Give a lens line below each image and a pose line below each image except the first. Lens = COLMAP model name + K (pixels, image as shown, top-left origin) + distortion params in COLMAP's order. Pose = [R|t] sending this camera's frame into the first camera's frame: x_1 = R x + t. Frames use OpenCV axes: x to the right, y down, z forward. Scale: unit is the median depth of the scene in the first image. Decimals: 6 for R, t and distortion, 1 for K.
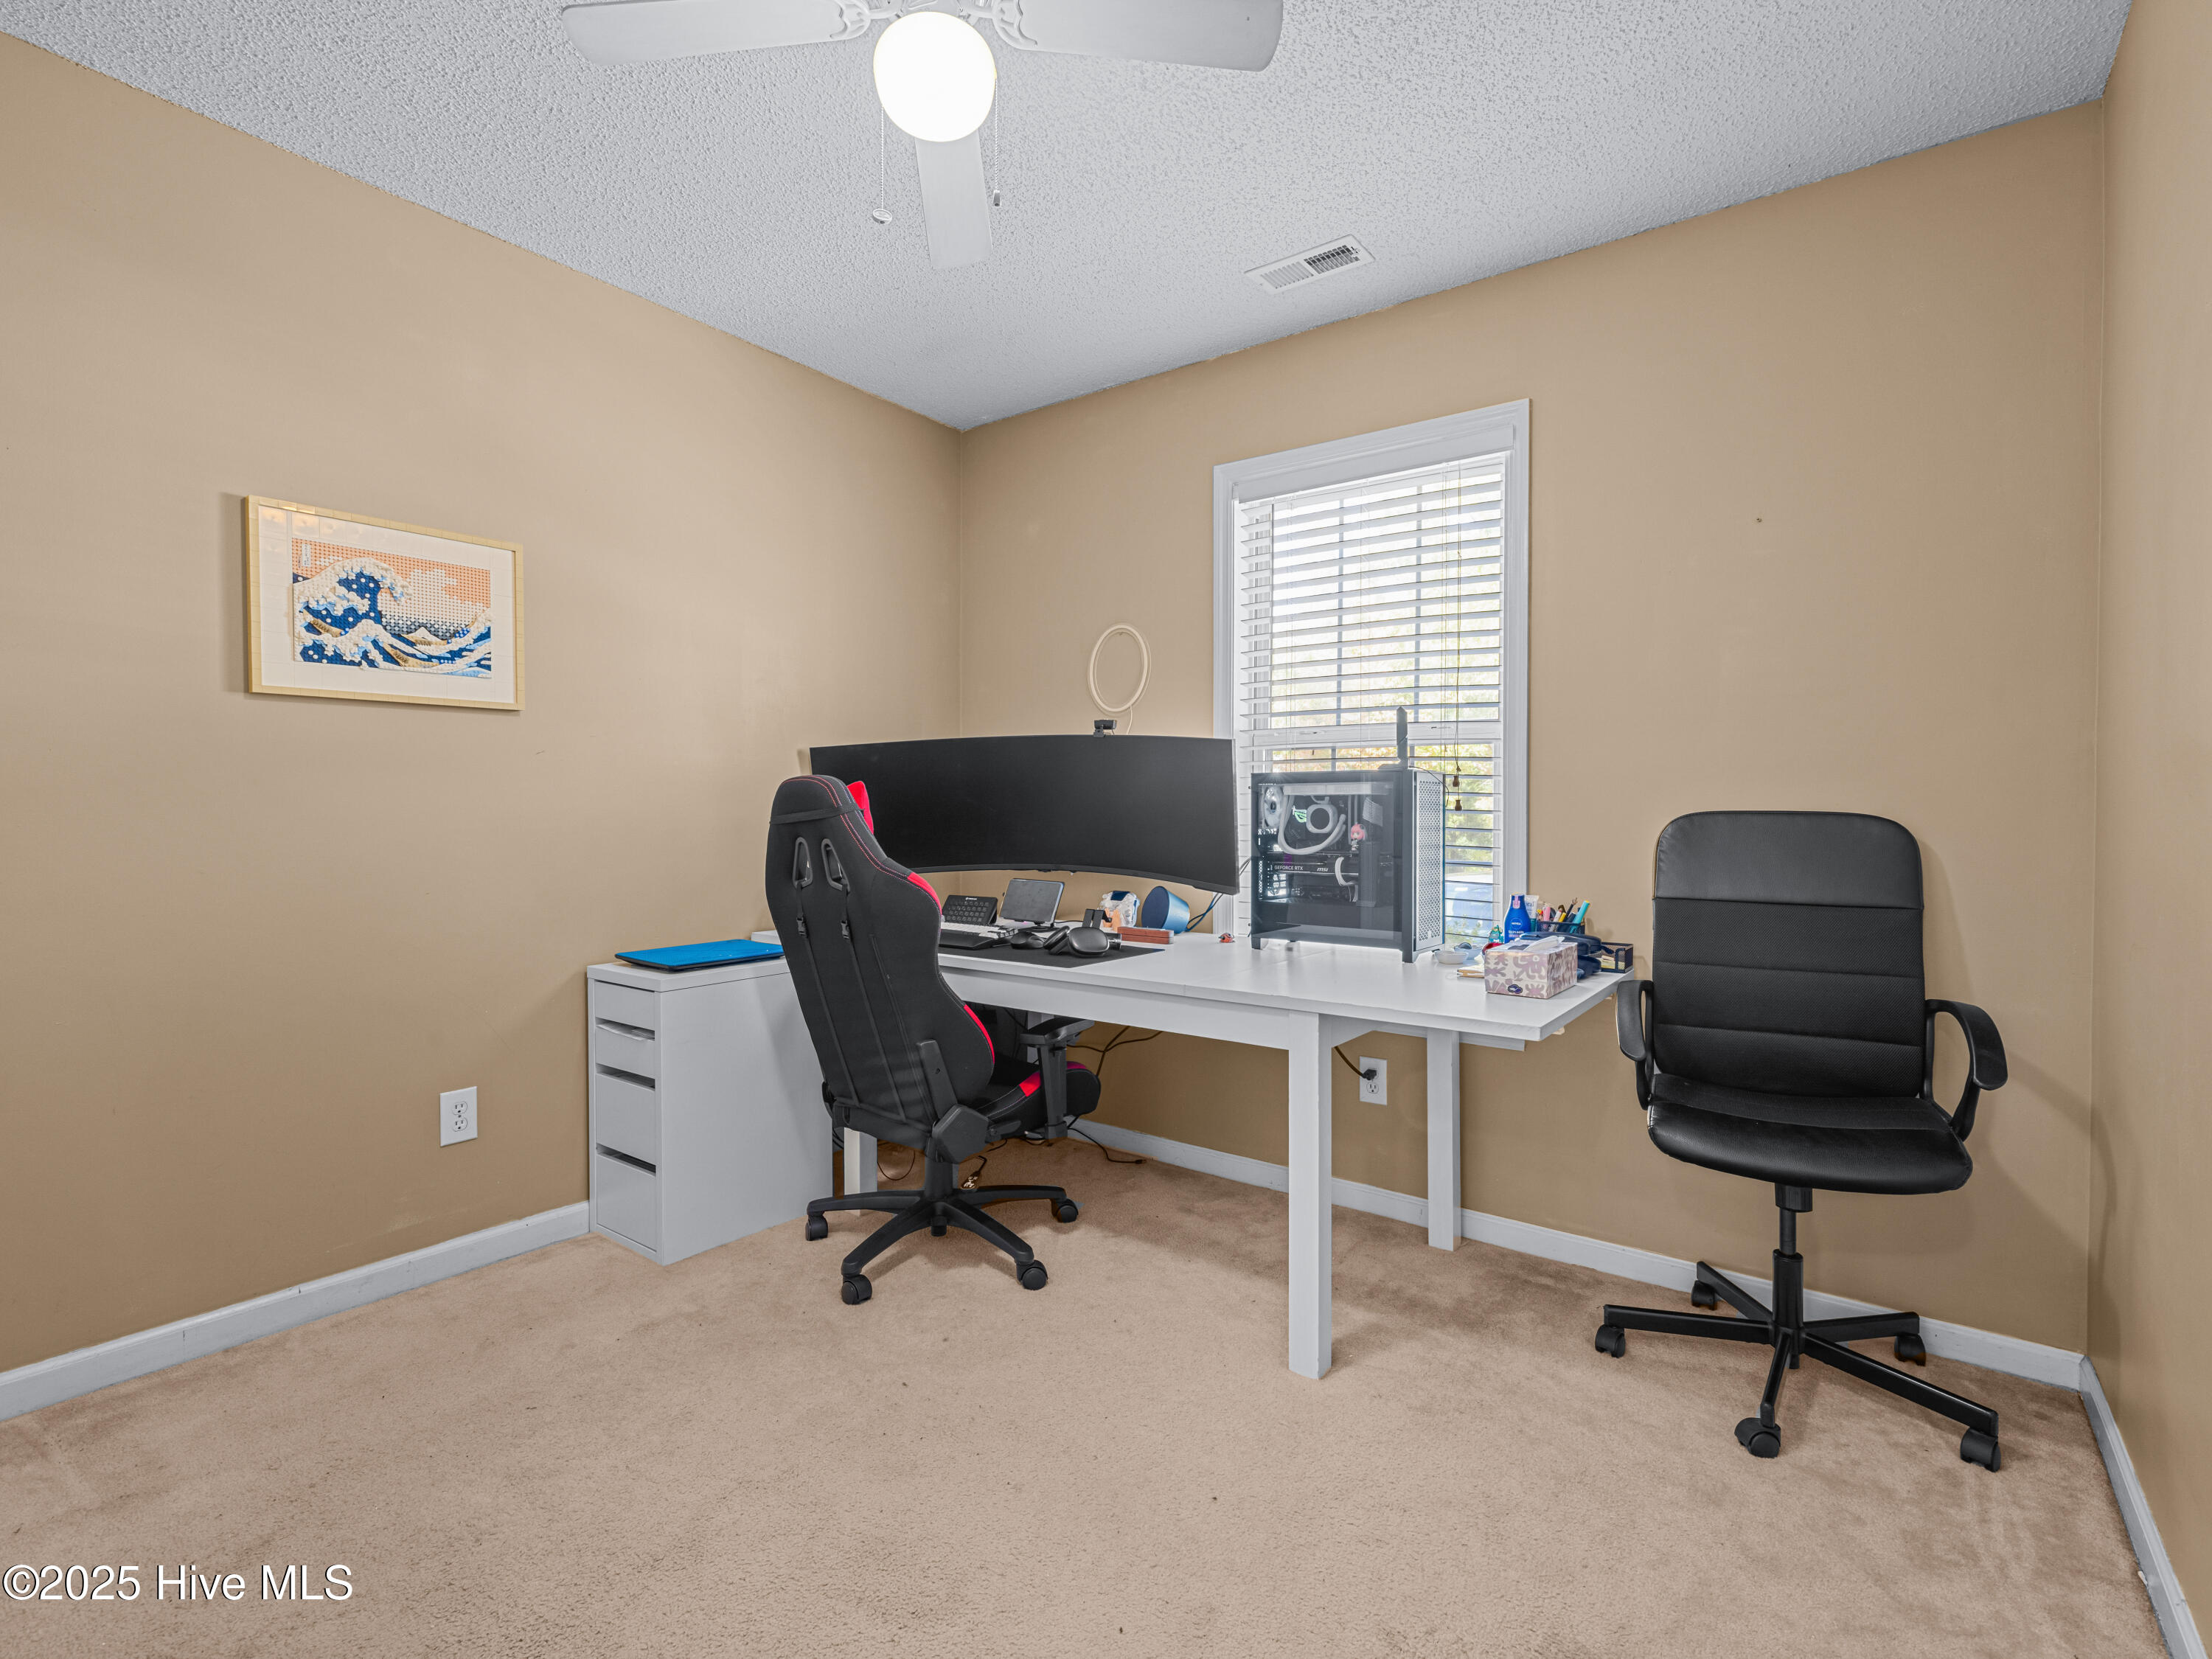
lens RADIAL K [[1039.8, 0, 1109.2], [0, 1039.8, 834.5], [0, 0, 1]] dist [-0.000661, 0.001368]
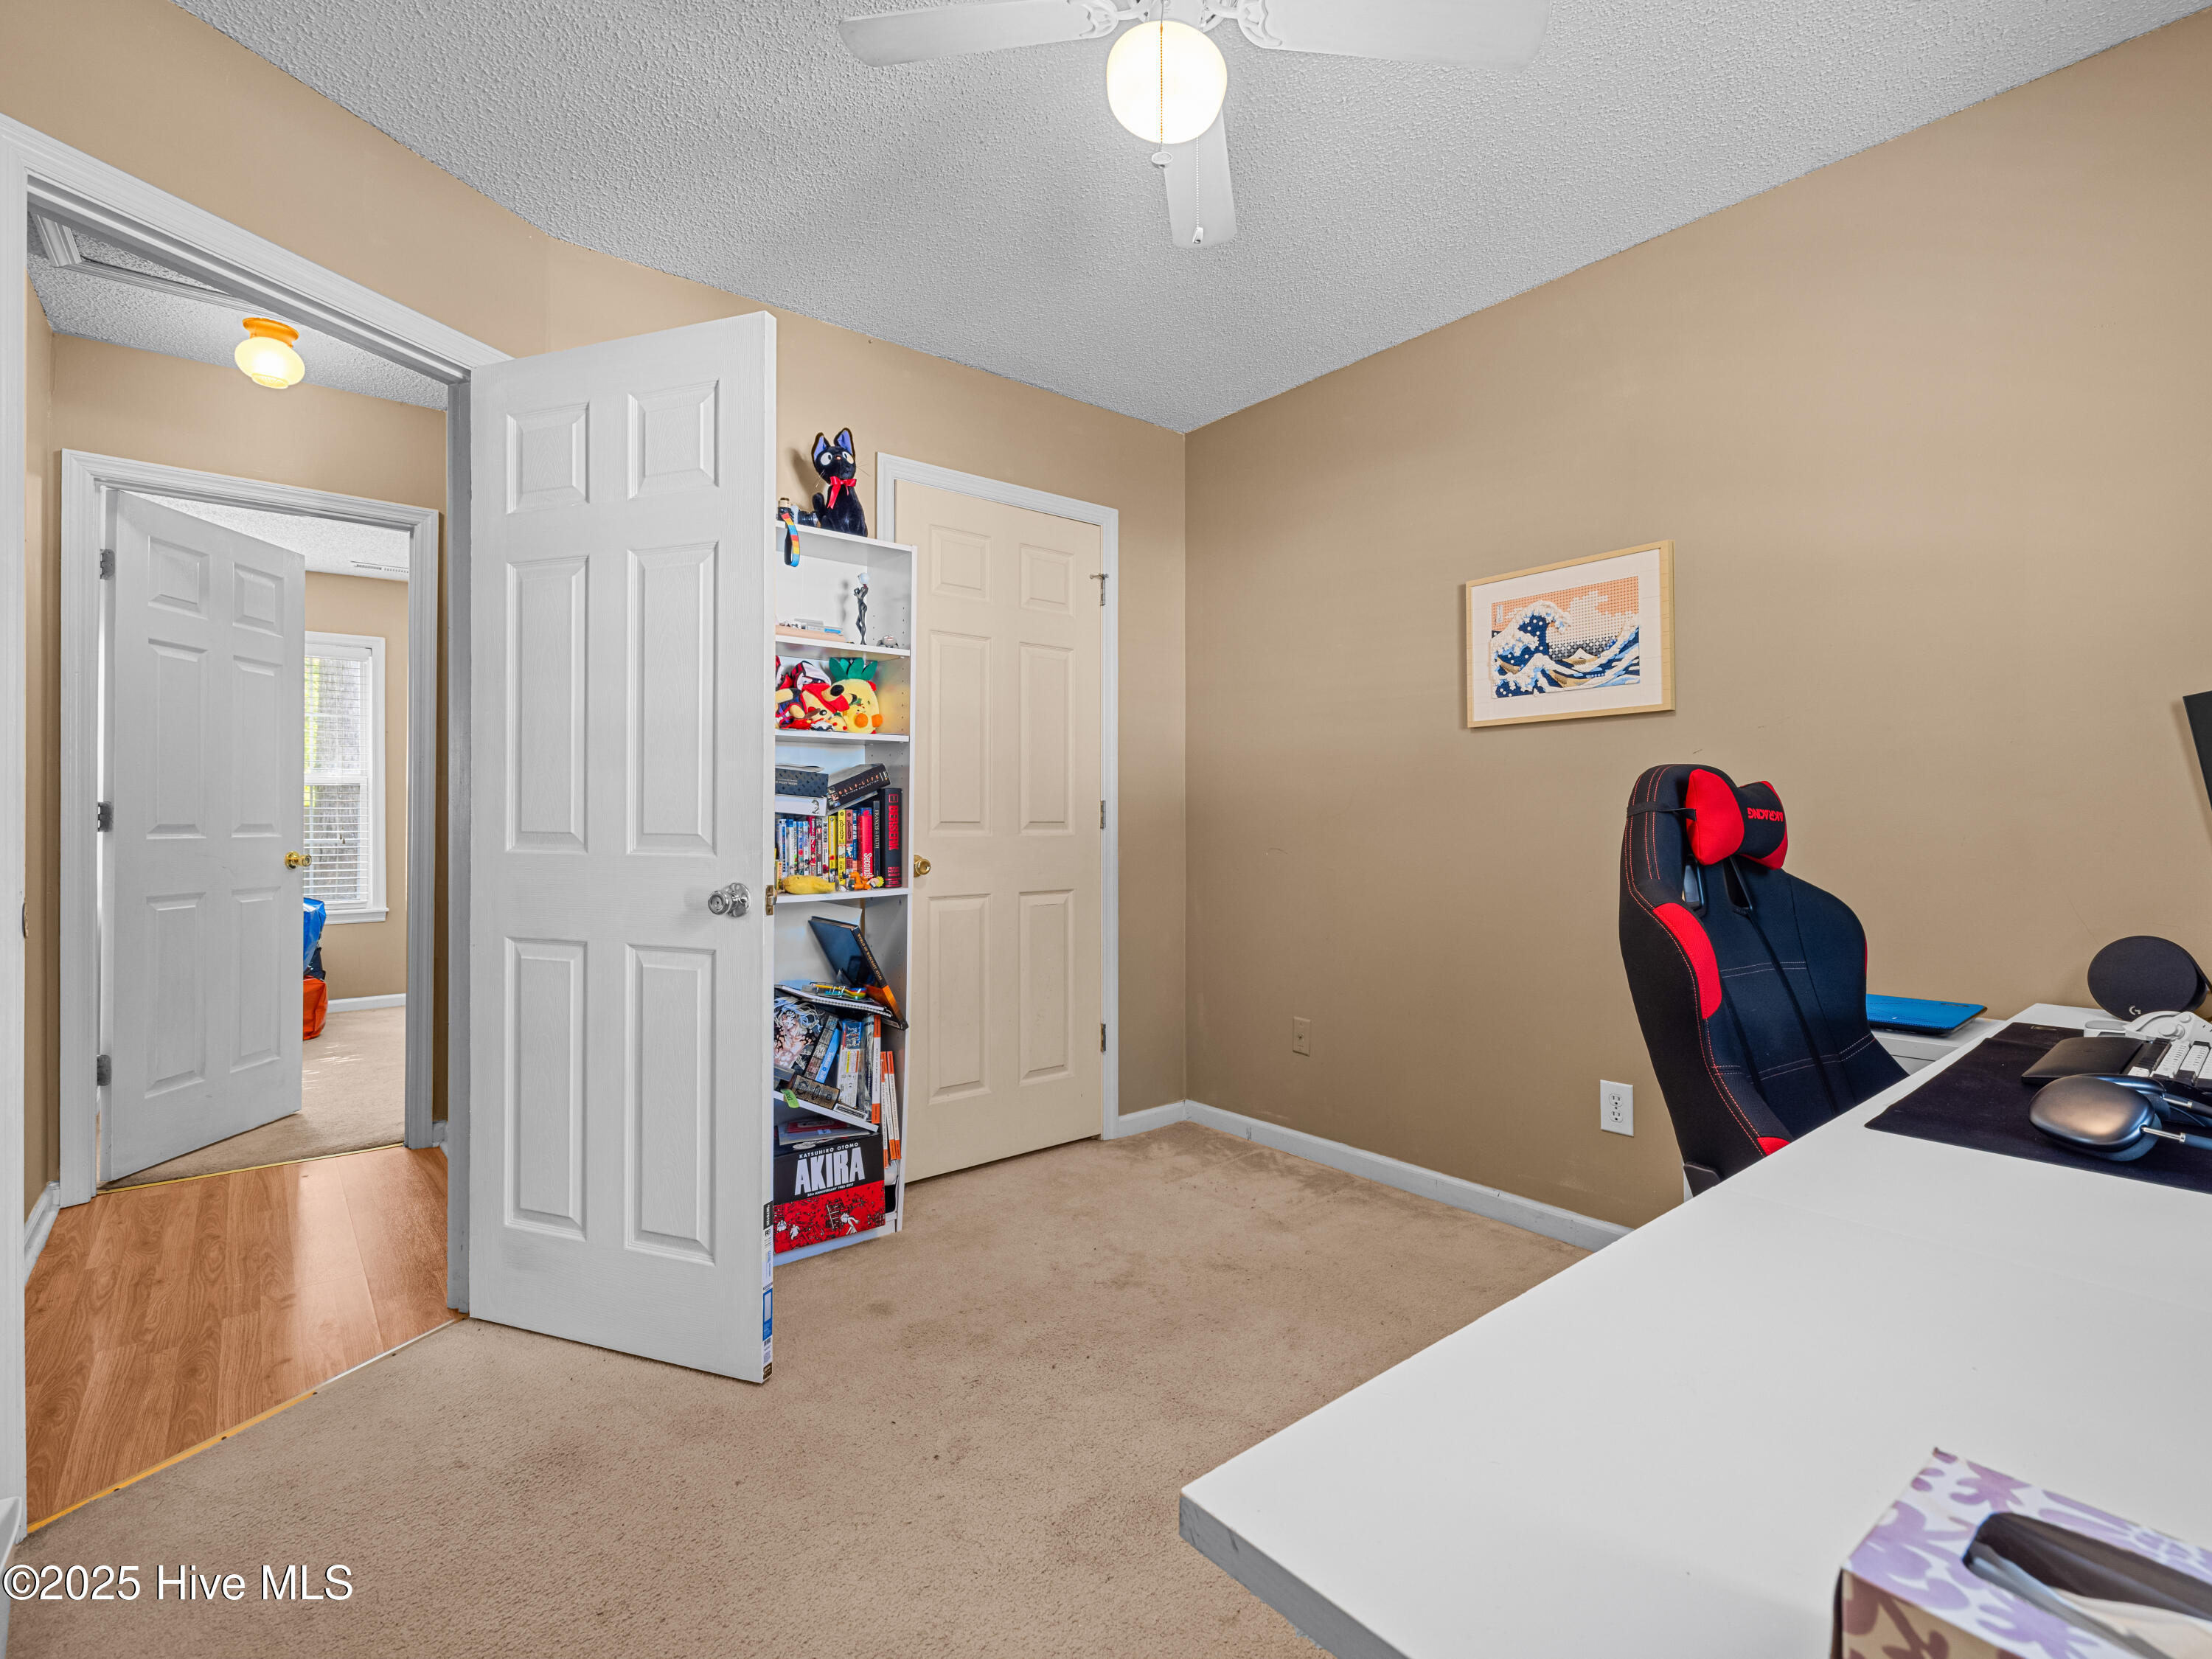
lens RADIAL K [[1039.8, 0, 1105.8], [0, 1039.8, 816.9], [0, 0, 1]] dist [-0.000661, 0.001368]
pose [[-0.244210, -0.003232, -0.969717, 0.547316], [-0.016843, 0.999858, 0.000909, -0.013572], [0.969576, 0.016555, -0.244229, 0.808378]]
